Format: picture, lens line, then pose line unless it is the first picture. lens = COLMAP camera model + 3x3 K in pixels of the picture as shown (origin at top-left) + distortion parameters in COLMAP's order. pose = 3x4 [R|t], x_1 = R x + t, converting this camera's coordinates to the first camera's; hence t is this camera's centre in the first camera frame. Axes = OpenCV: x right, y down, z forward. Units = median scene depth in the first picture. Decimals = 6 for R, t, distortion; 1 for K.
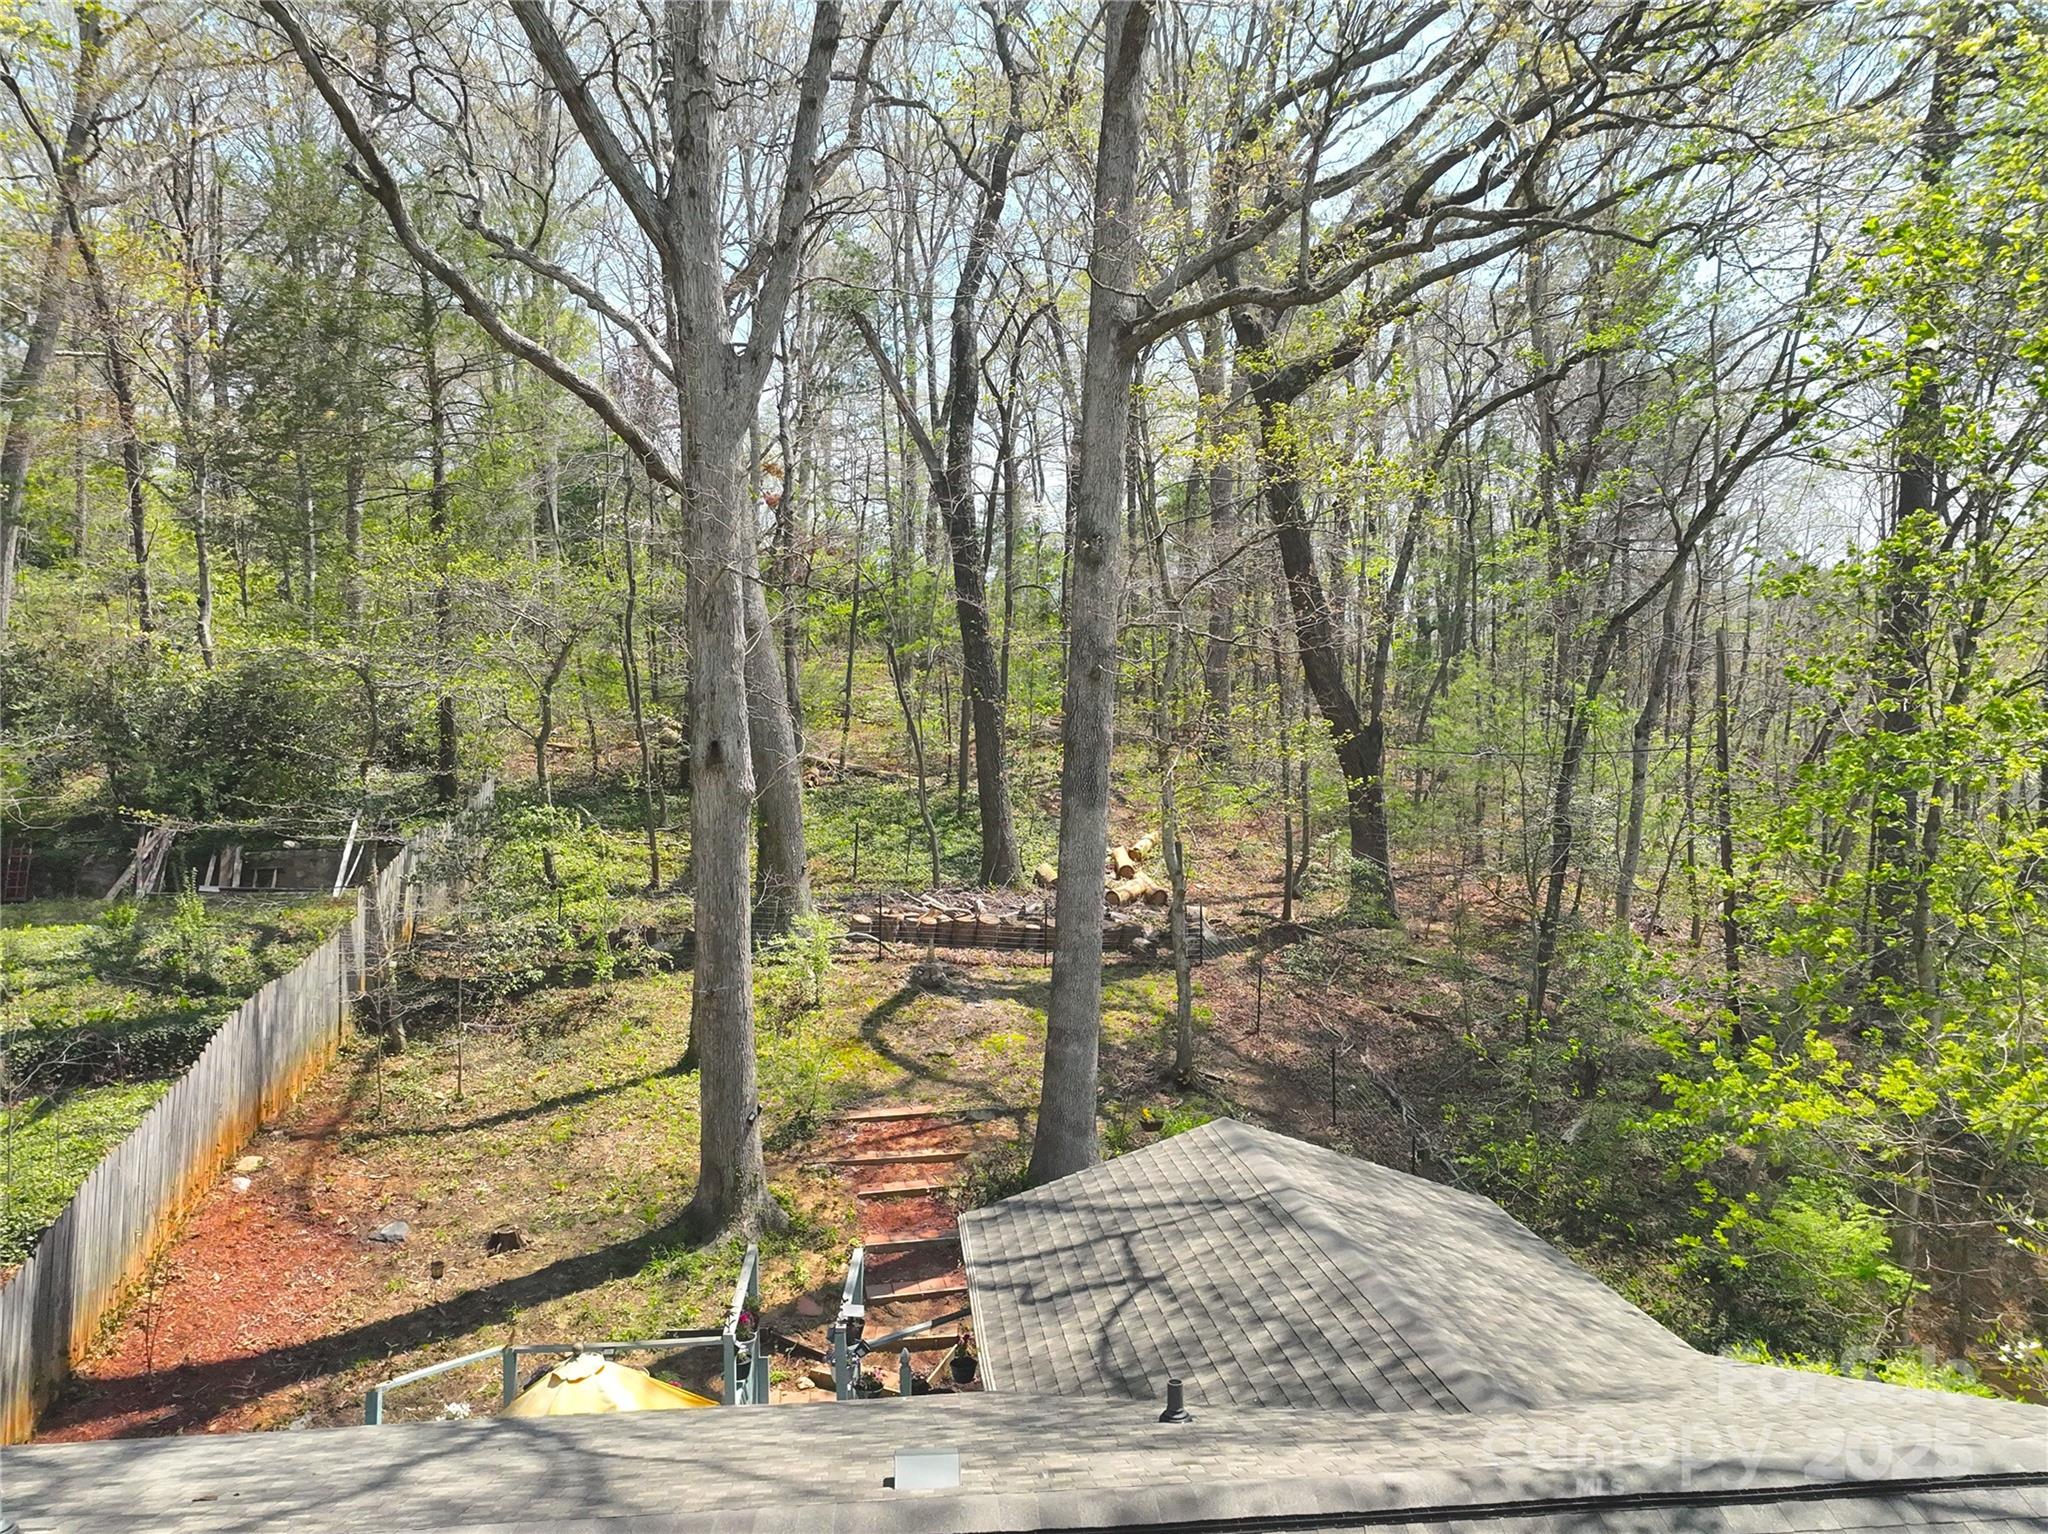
lens RADIAL K [[1435.8, 0, 1024.0], [0, 1435.8, 767.0], [0, 0, 1]] dist [-0.004371, -0.001085]
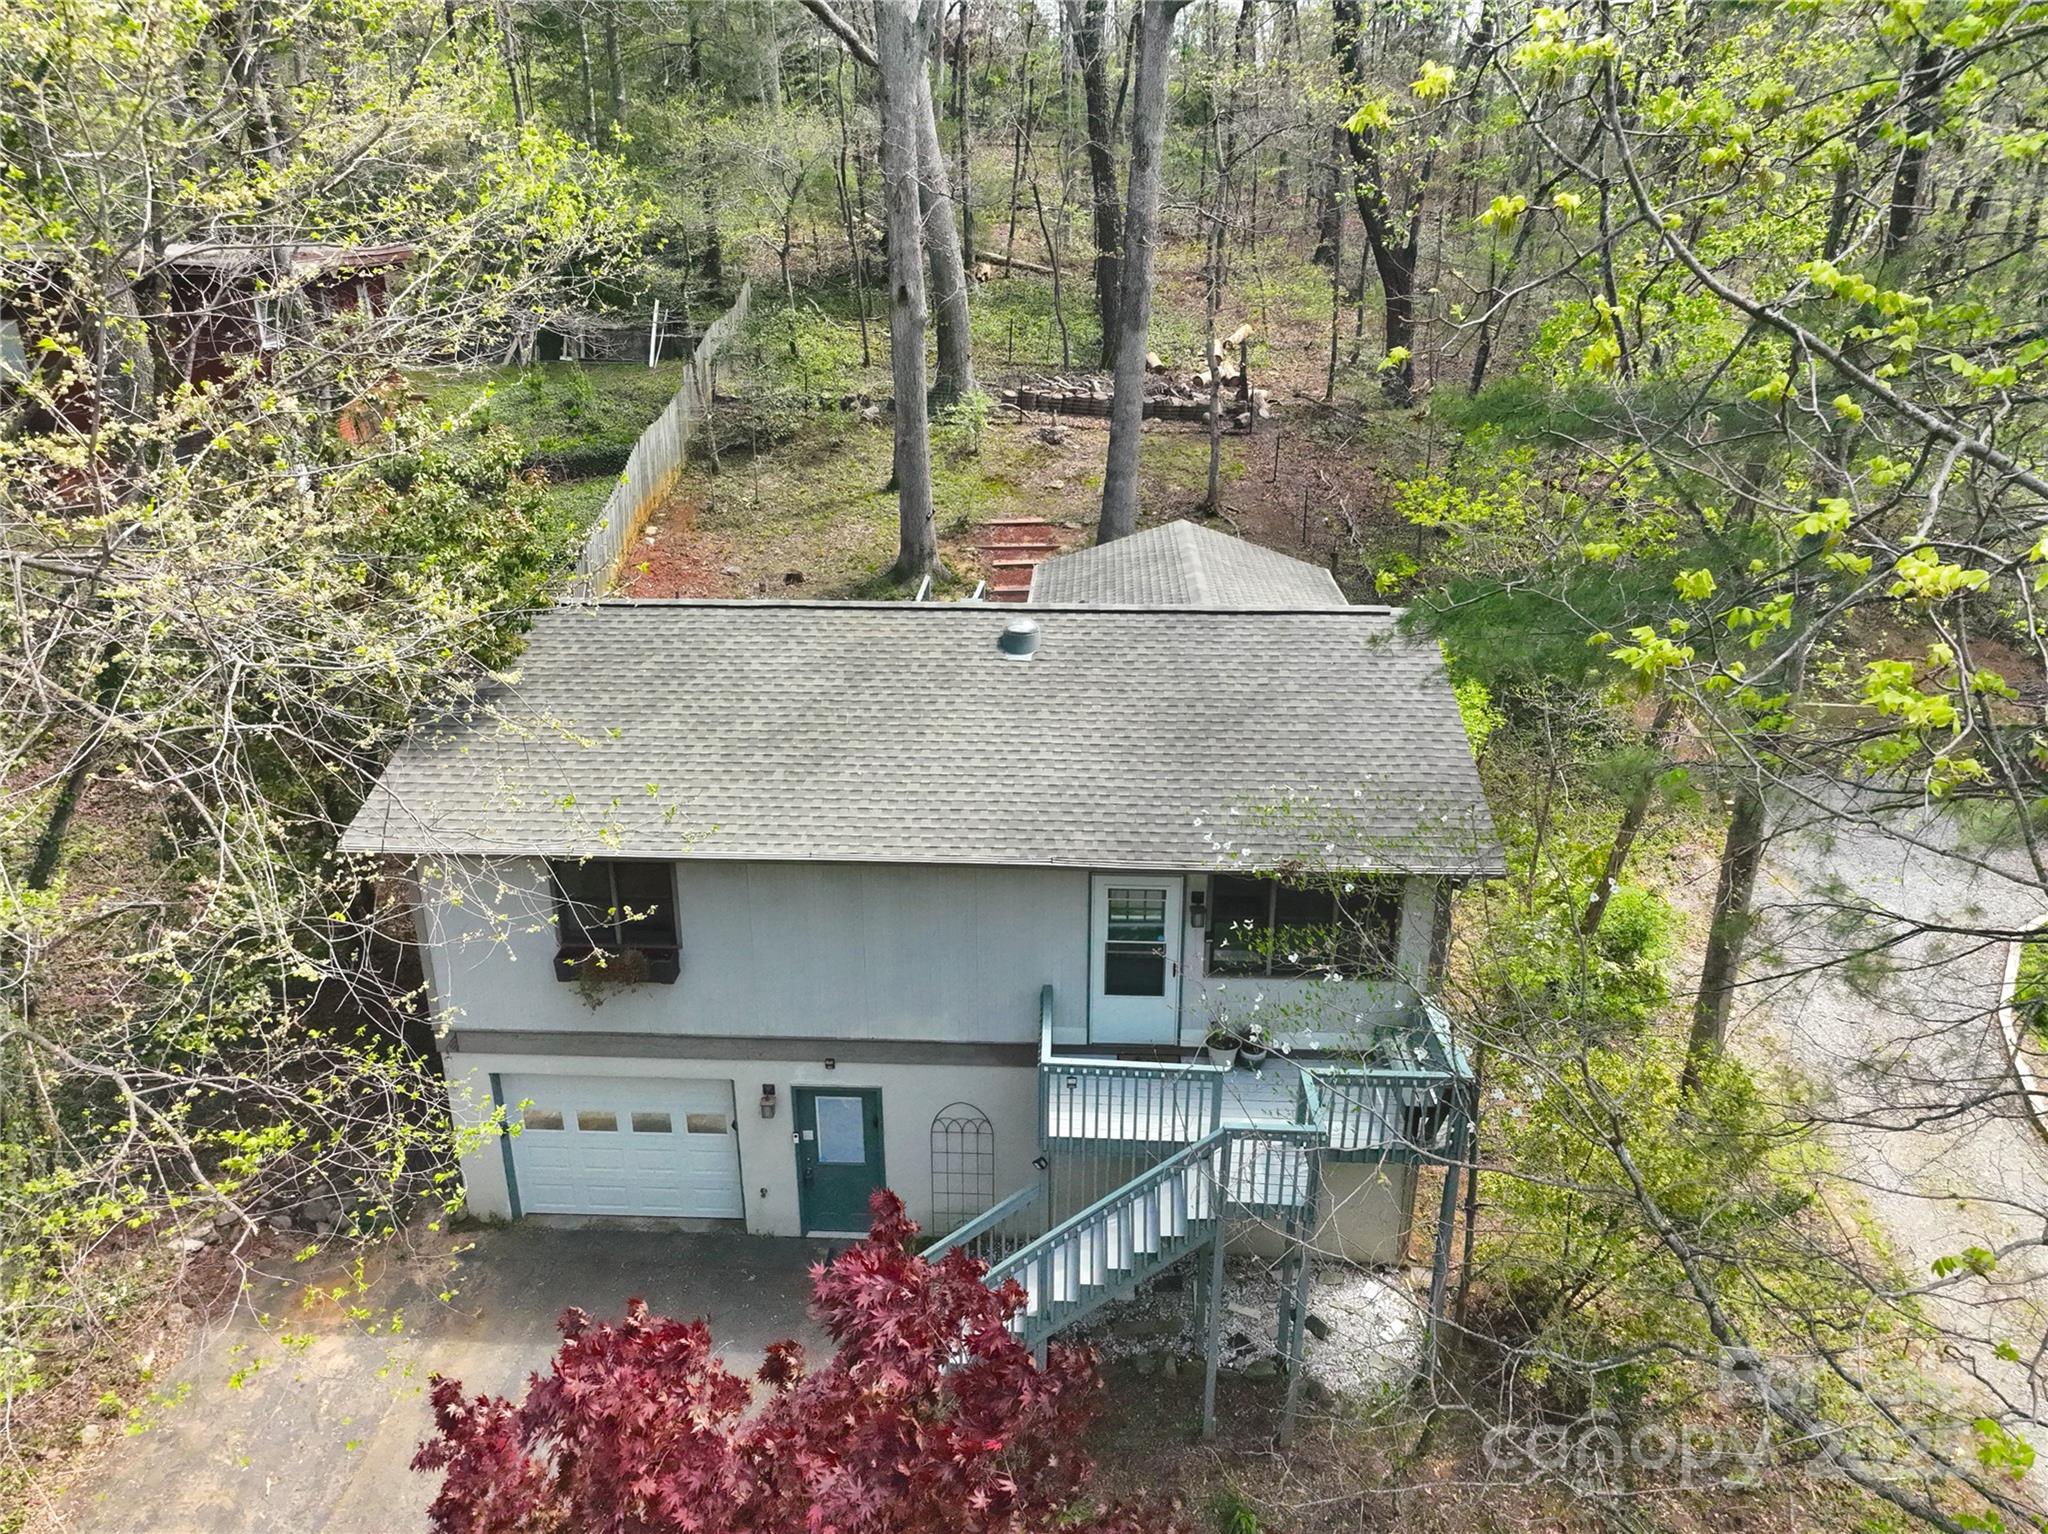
lens RADIAL K [[1435.8, 0, 1024.0], [0, 1435.8, 767.0], [0, 0, 1]] dist [-0.004371, -0.001085]
pose [[0.989587, 0.060900, -0.130419, 0.119012], [-0.009644, 0.932098, 0.362077, -0.070570], [0.143614, -0.357049, 0.922980, -0.486825]]
